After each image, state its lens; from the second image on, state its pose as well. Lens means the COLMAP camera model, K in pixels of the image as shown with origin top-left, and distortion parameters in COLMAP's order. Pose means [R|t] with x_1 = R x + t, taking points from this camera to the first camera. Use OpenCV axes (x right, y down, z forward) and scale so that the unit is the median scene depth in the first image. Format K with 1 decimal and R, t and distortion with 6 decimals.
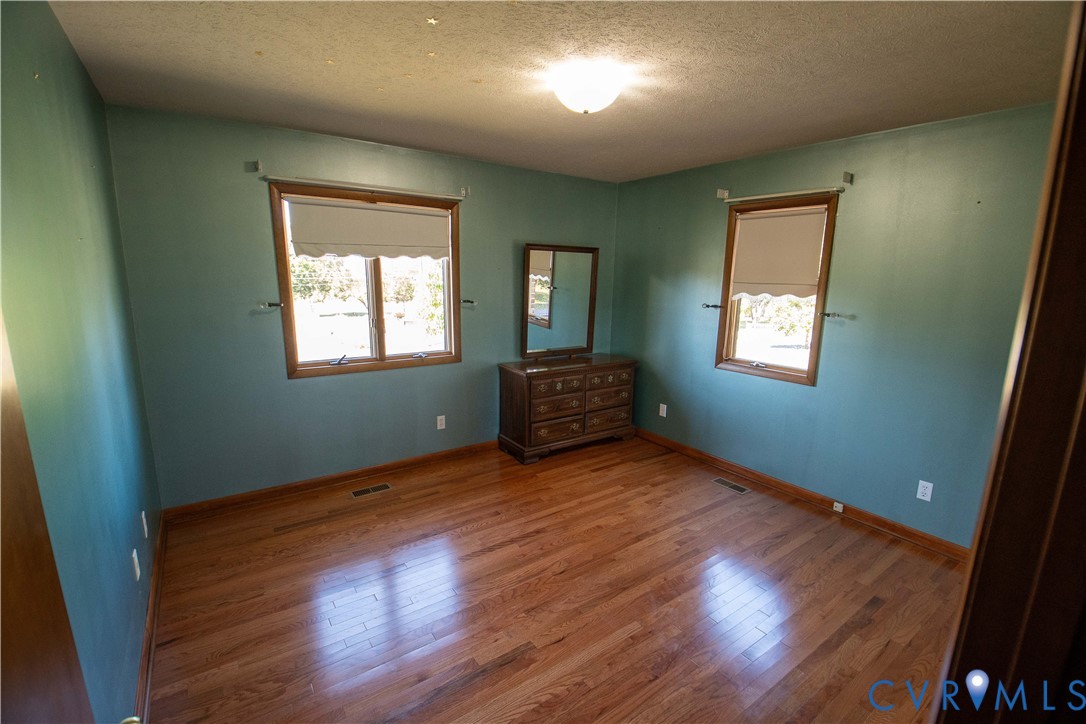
lens RADIAL K [[473.8, 0, 547.4], [0, 473.8, 367.8], [0, 0, 1]] dist [0.020913, -0.035443]
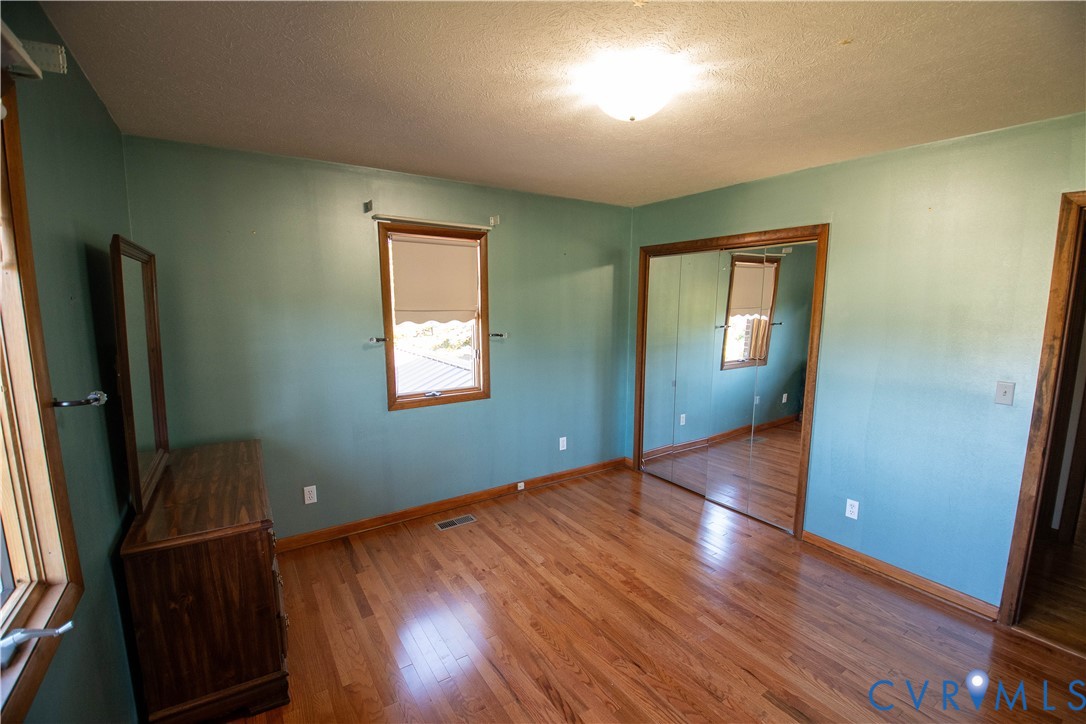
lens RADIAL K [[473.8, 0, 547.4], [0, 473.8, 367.8], [0, 0, 1]] dist [0.020913, -0.035443]
pose [[0.031878, -0.157786, 0.986959, -0.599503], [0.192311, 0.969978, 0.148860, -0.190233], [-0.980816, 0.185057, 0.061265, 0.852213]]
